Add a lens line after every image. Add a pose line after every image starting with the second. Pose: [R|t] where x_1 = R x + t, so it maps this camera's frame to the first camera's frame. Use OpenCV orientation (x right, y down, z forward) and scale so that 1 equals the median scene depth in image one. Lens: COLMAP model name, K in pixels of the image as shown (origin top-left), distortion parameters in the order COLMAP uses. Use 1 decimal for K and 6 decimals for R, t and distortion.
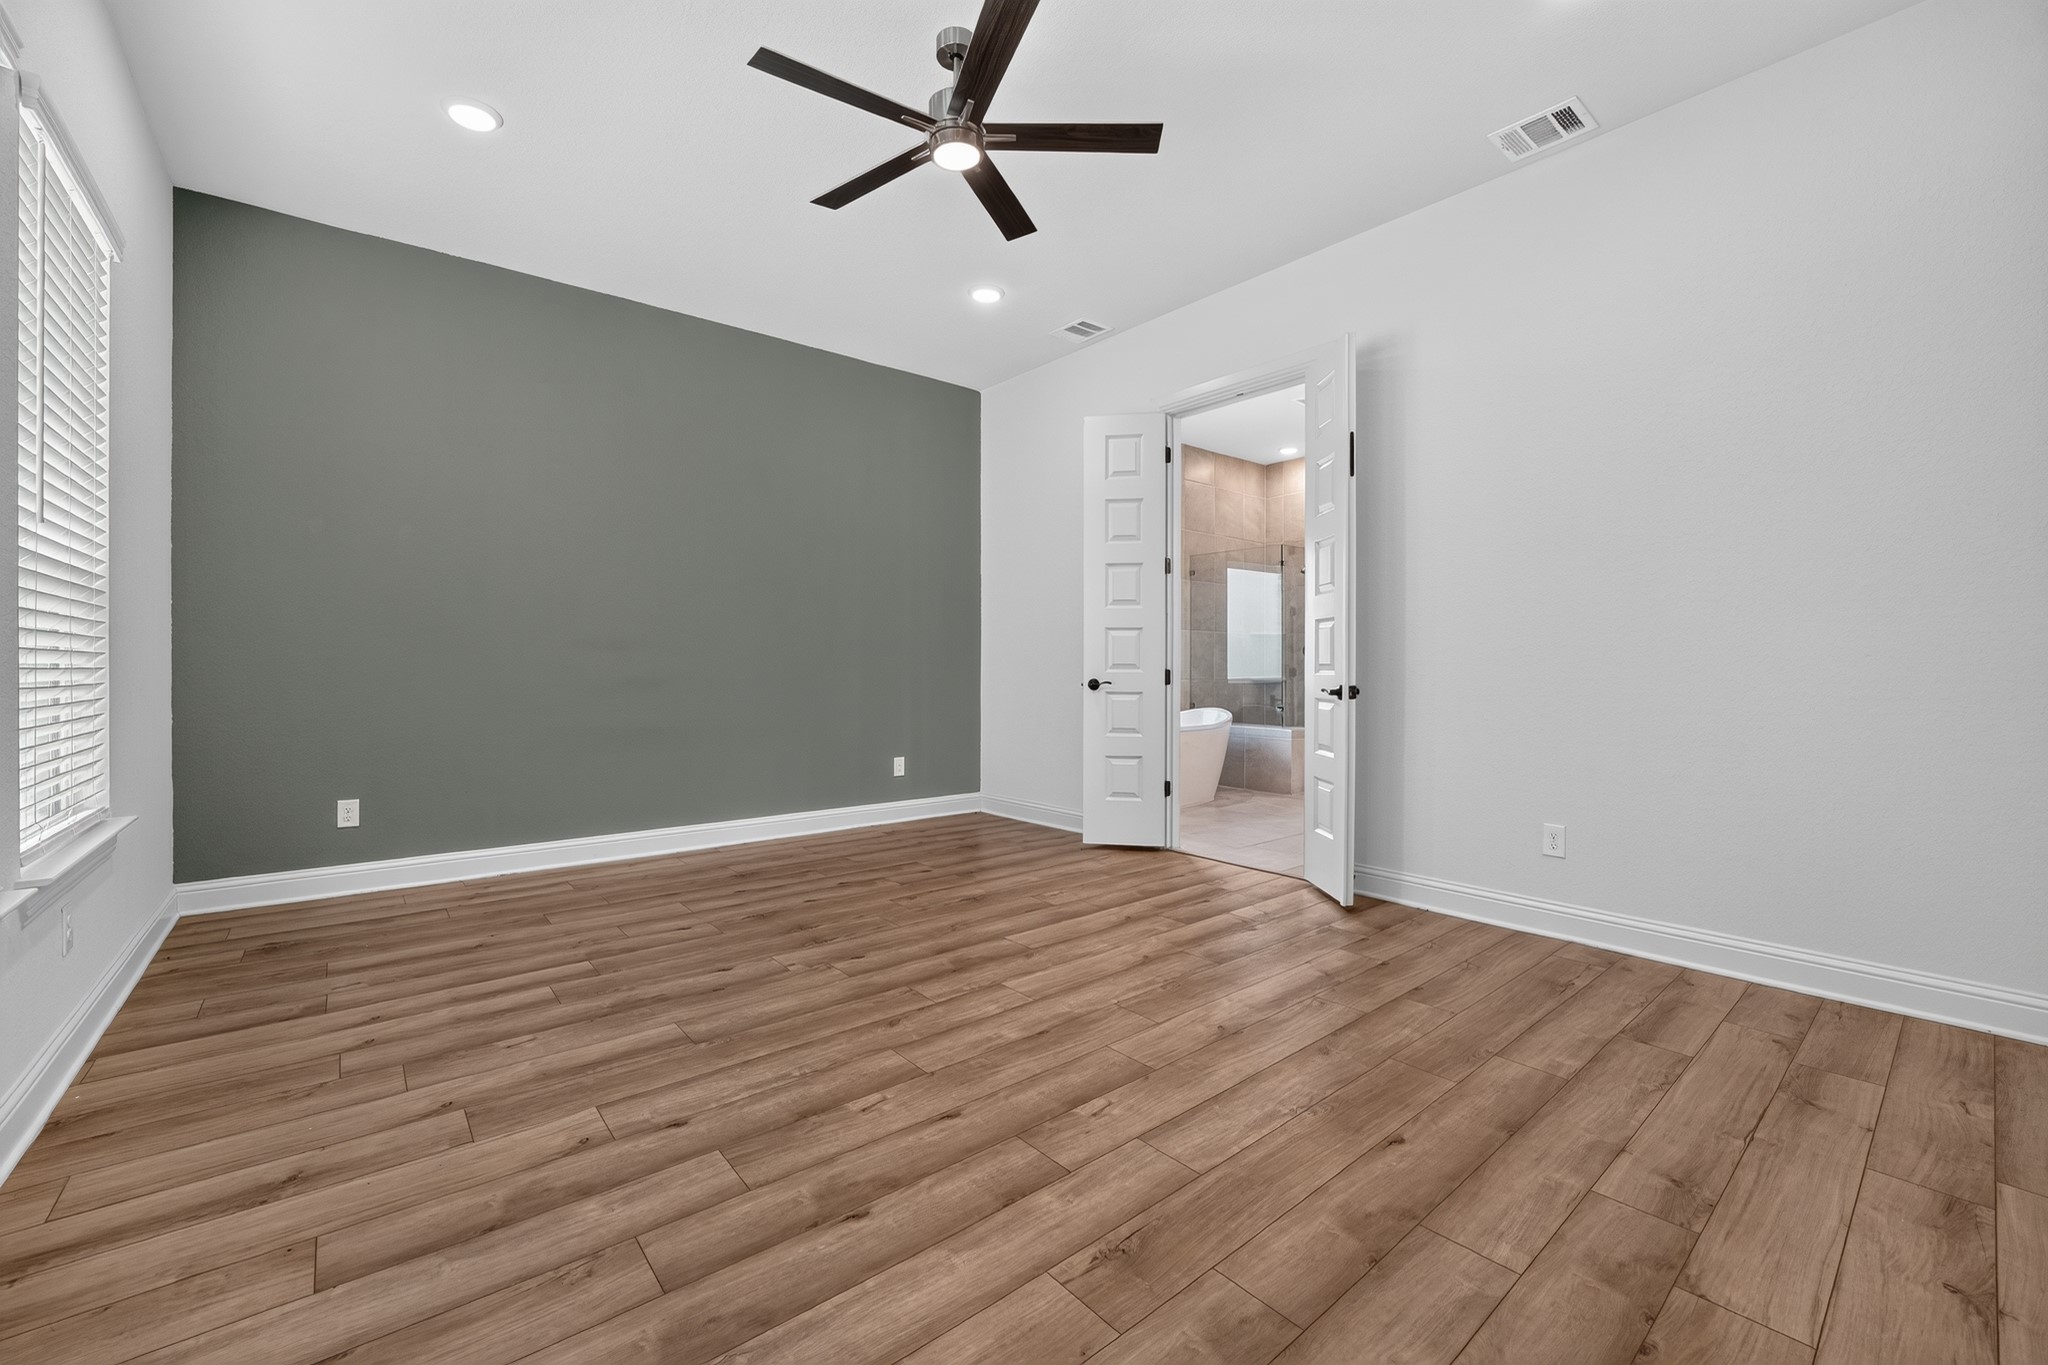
lens RADIAL K [[827.7, 0, 1028.7], [0, 827.7, 679.9], [0, 0, 1]] dist [-0.033214, 0.004444]
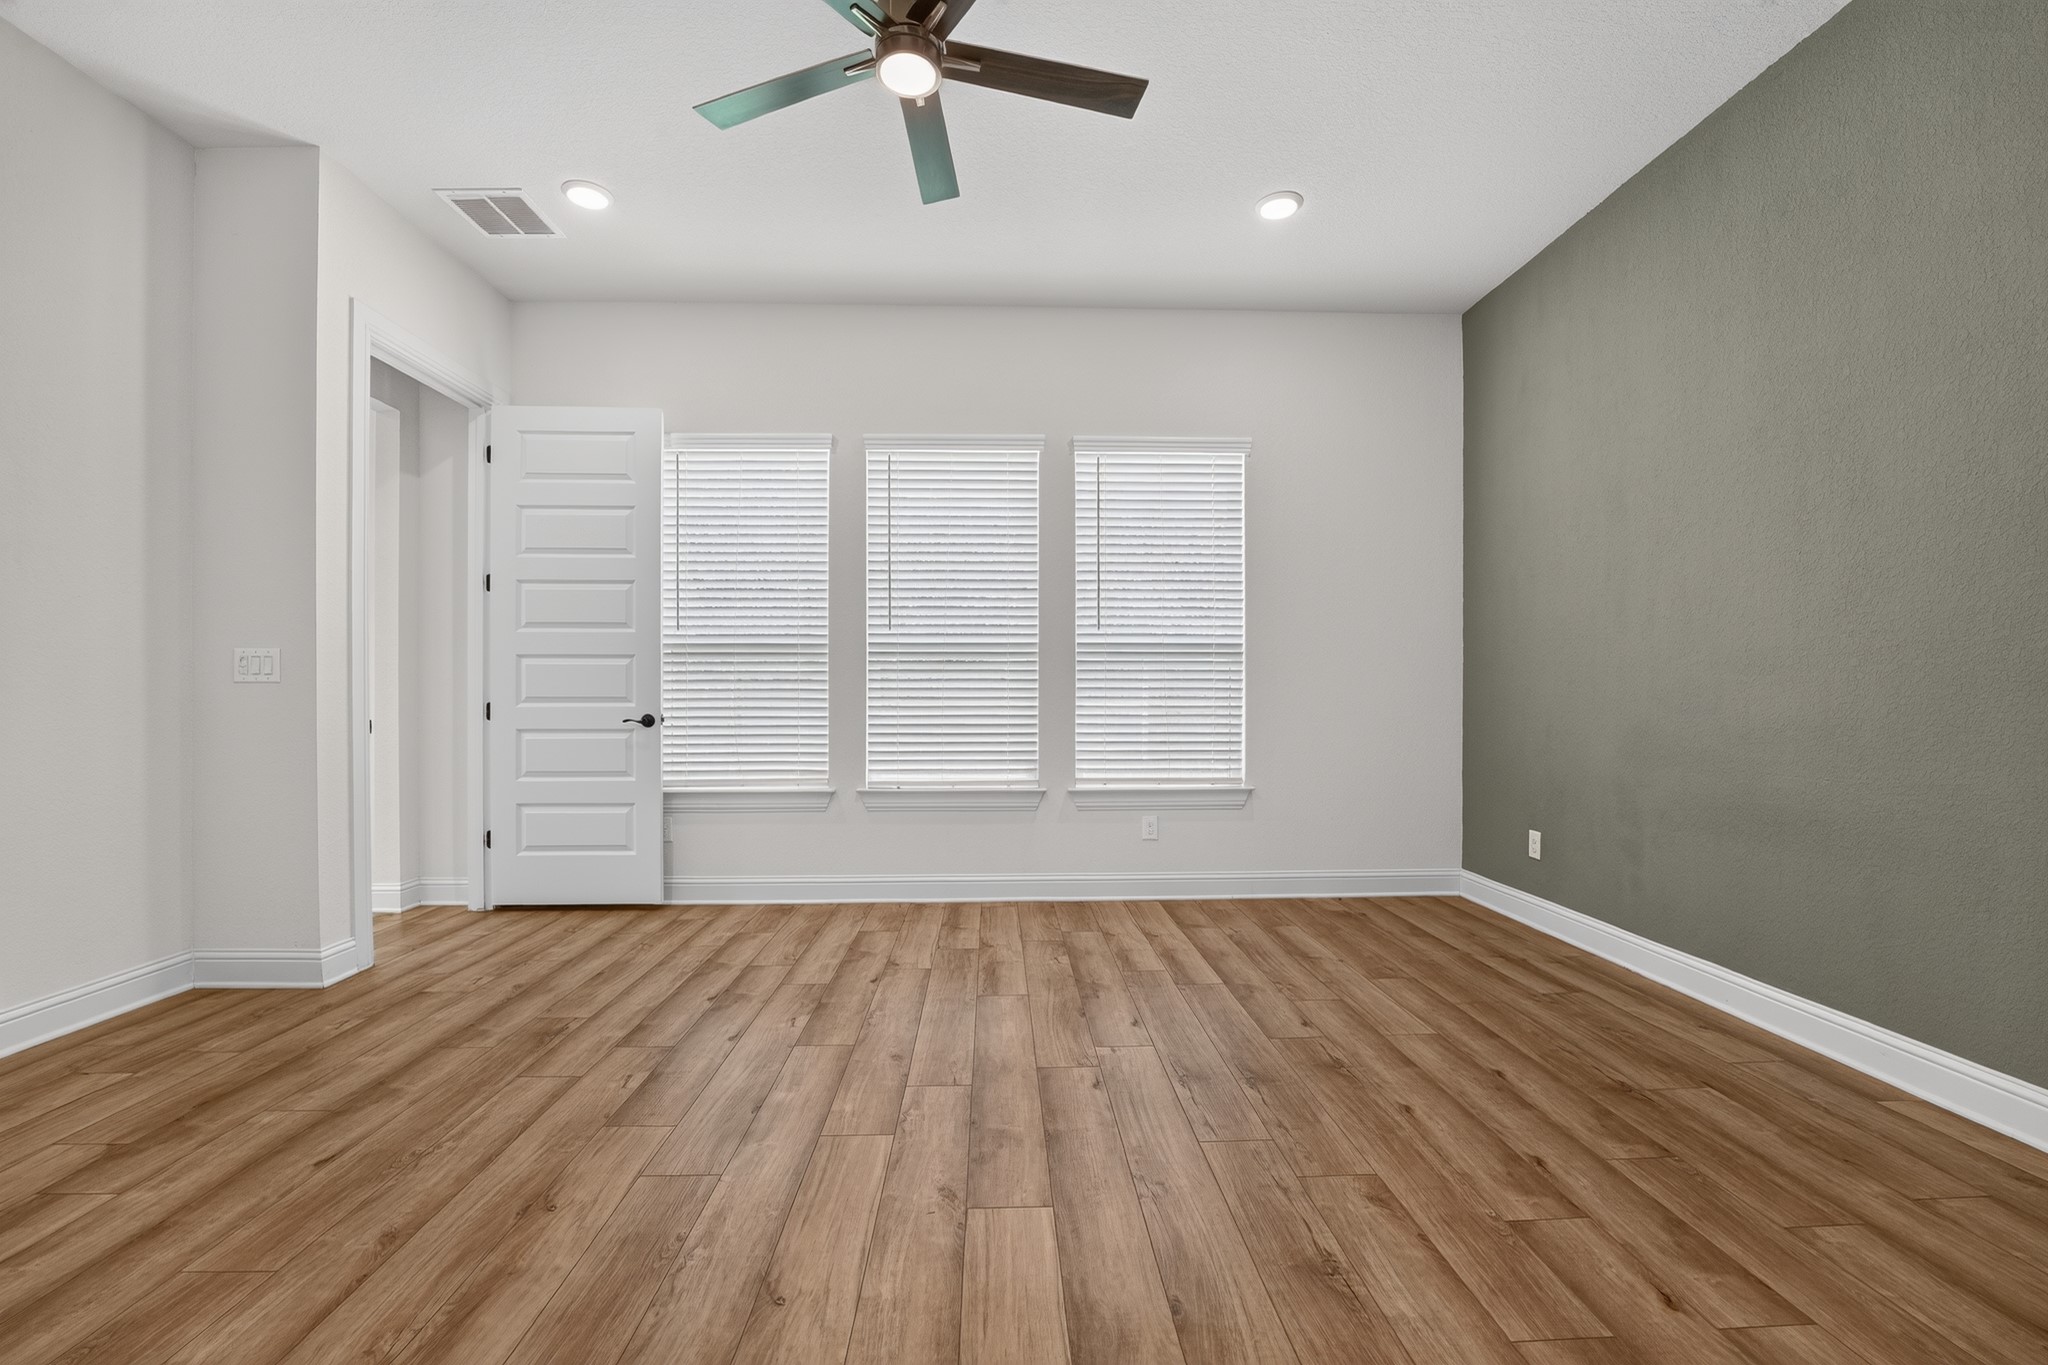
lens RADIAL K [[827.7, 0, 1028.7], [0, 827.7, 679.9], [0, 0, 1]] dist [-0.033214, 0.004444]
pose [[-0.605608, -0.011463, -0.795681, 0.576814], [-0.014270, 0.999892, -0.003544, -0.044894], [0.795635, 0.009208, -0.605706, 1.845266]]
